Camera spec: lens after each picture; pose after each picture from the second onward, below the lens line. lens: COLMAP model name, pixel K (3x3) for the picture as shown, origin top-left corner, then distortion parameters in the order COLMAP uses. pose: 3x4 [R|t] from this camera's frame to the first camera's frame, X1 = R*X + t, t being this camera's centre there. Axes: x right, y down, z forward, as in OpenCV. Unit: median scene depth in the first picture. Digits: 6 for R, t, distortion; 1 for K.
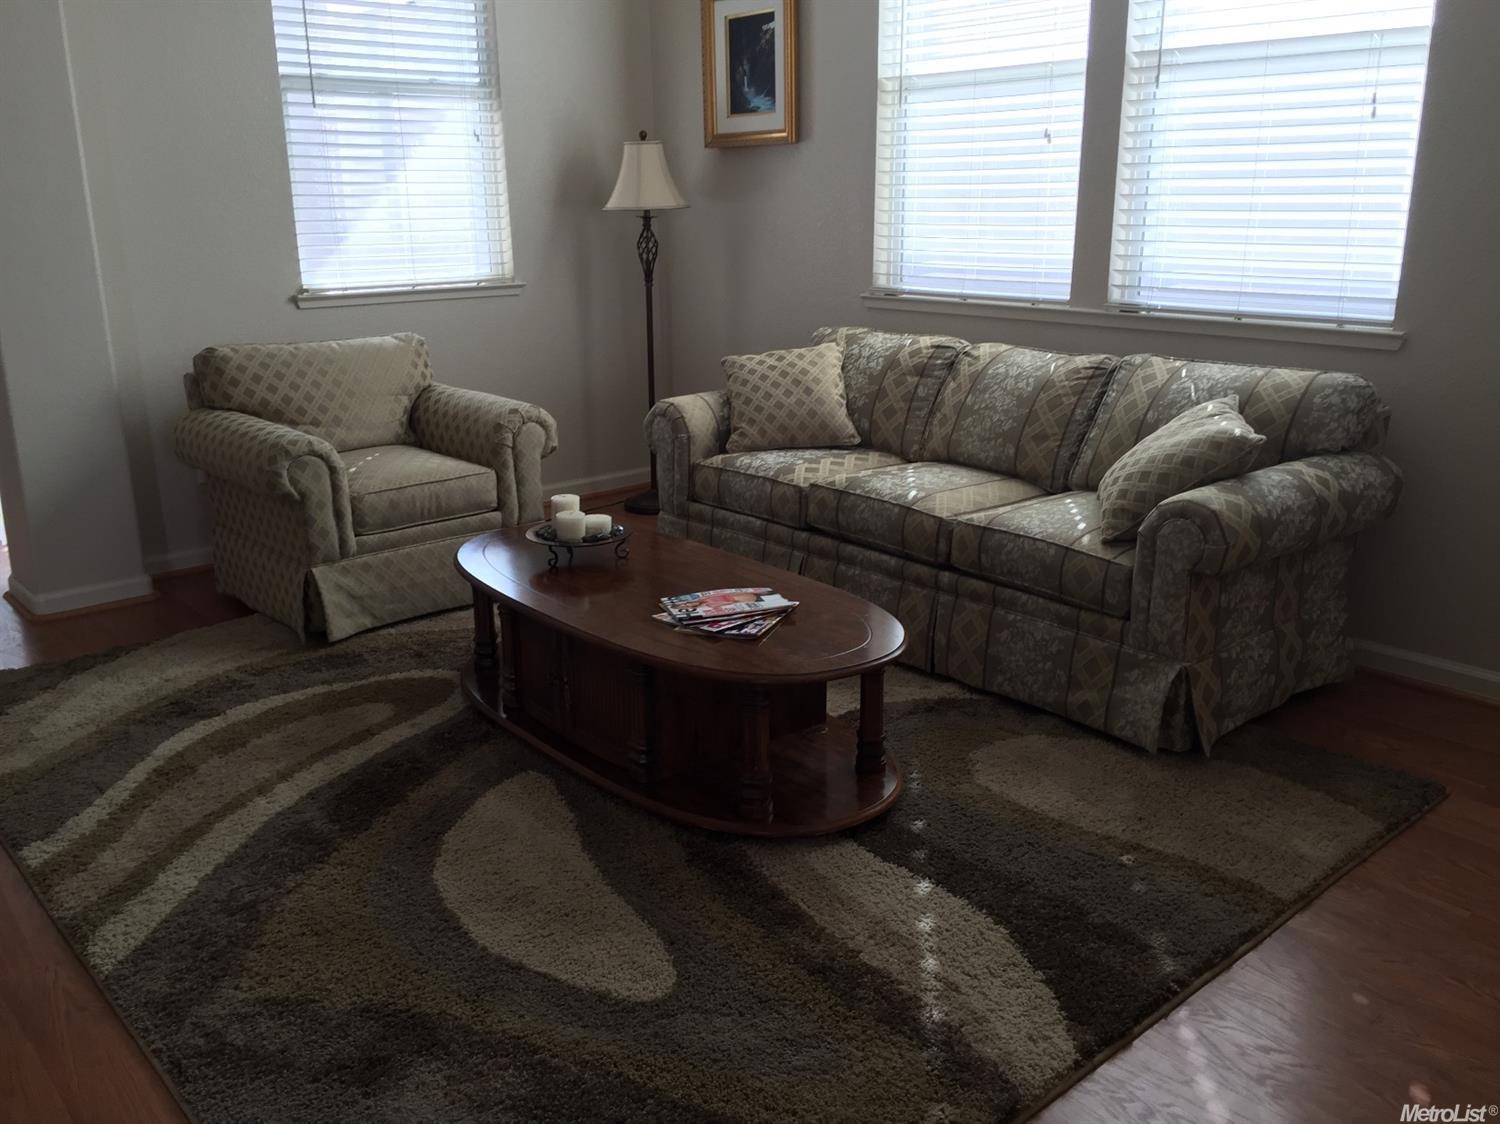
lens RADIAL K [[1290.6, 0, 758.4], [0, 1290.6, 555.6], [0, 0, 1]] dist [0.087010, -0.127674]
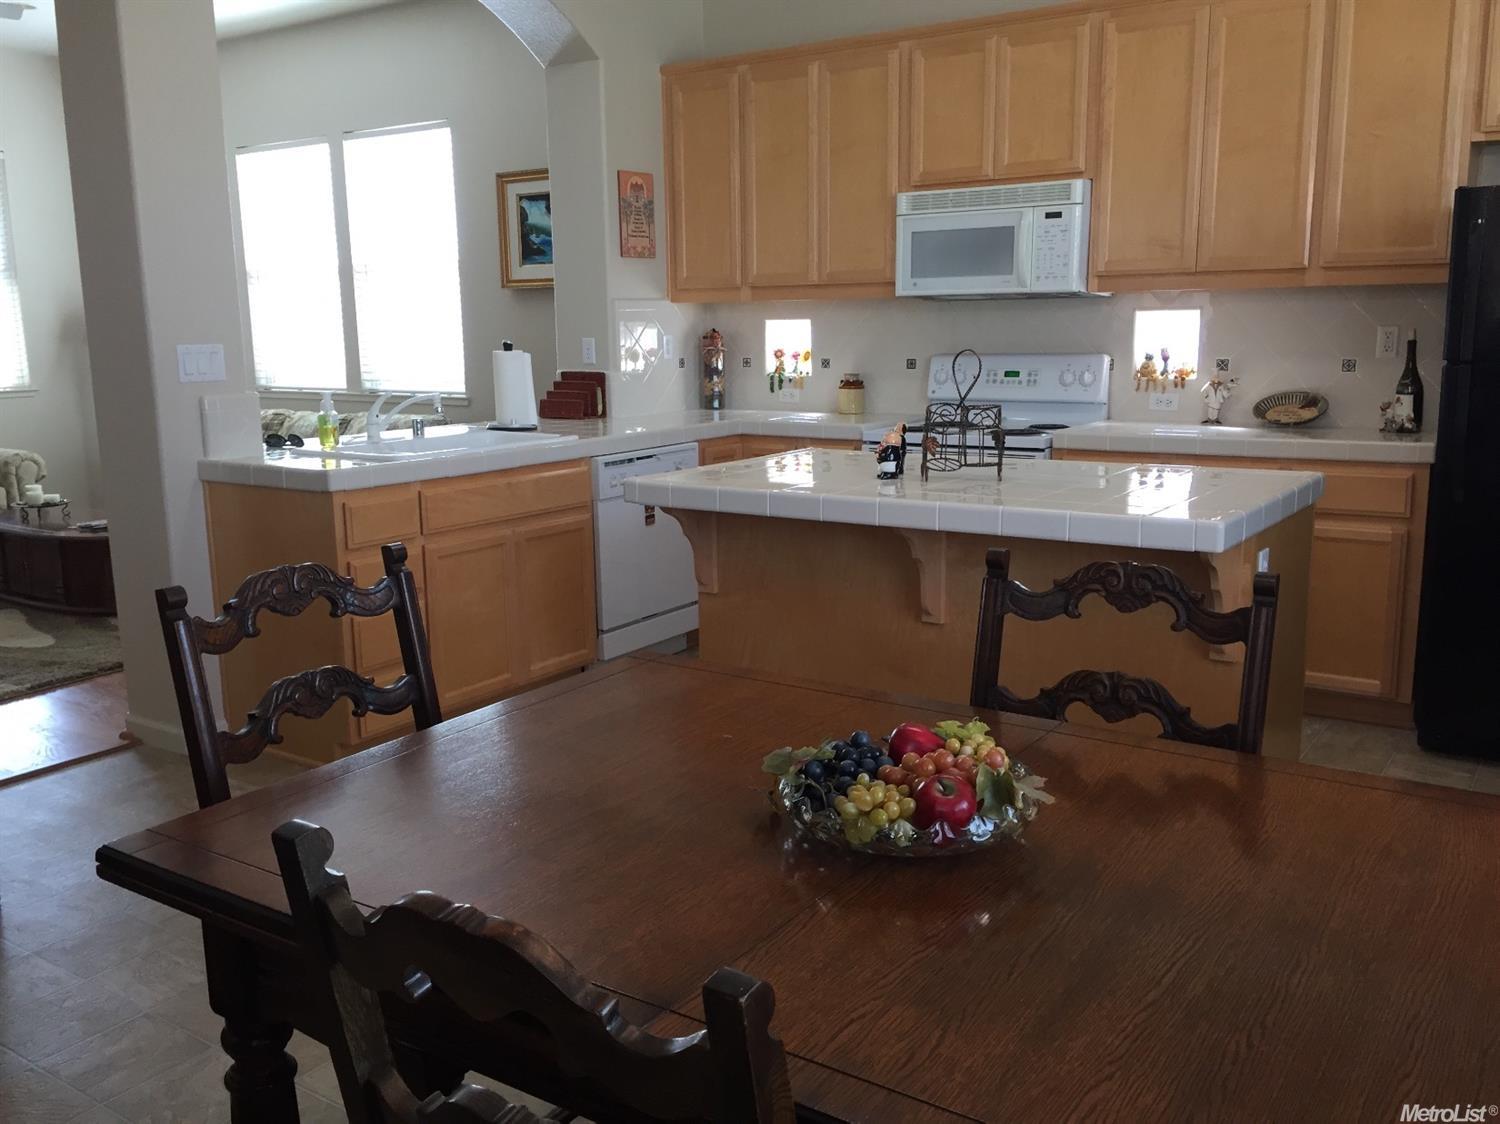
lens RADIAL K [[1290.6, 0, 747.6], [0, 1290.6, 554.5], [0, 0, 1]] dist [0.087010, -0.127674]
pose [[0.968715, -0.049165, 0.243257, 0.330168], [0.073944, 0.992841, -0.093799, 0.261097], [-0.236904, 0.108852, 0.965416, -0.926052]]
